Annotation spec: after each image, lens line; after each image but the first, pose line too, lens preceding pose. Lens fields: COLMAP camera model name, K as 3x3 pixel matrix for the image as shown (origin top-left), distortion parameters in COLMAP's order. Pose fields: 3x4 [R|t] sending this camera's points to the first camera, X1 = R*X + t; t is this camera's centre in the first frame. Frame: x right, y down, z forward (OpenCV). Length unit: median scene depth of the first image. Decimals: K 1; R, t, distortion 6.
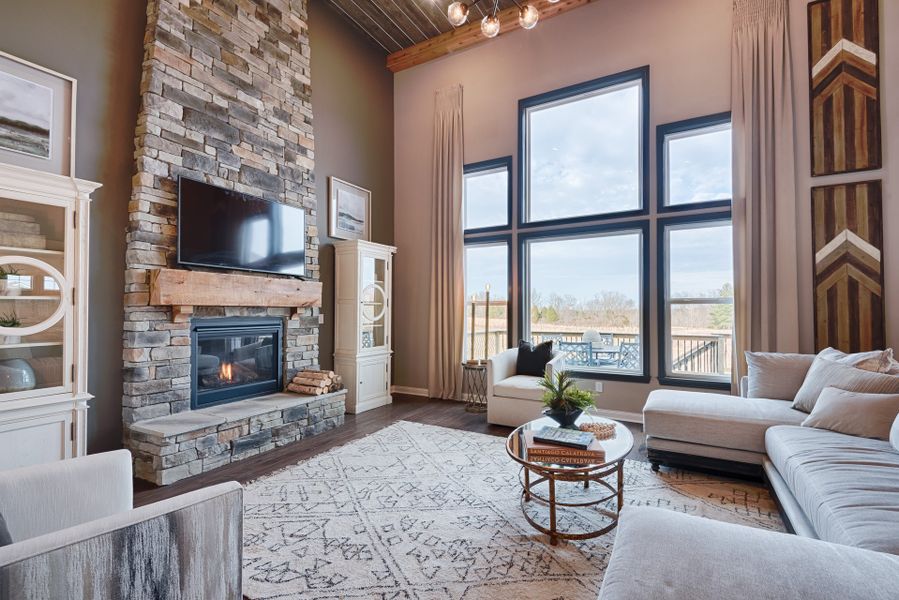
lens RADIAL K [[417.7, 0, 447.8], [0, 417.7, 302.3], [0, 0, 1]] dist [0.013692, -0.007523]
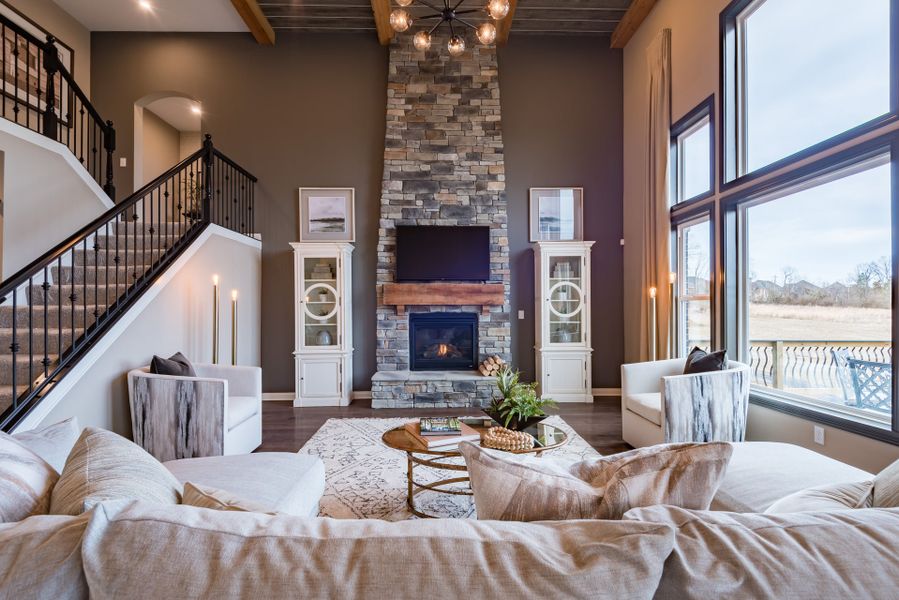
lens RADIAL K [[417.7, 0, 443.2], [0, 417.7, 306.5], [0, 0, 1]] dist [0.013692, -0.007523]
pose [[0.499272, -0.001853, -0.866443, 0.745362], [0.021953, 0.999704, 0.010512, -0.000400], [0.866167, -0.024269, 0.499165, 0.293903]]
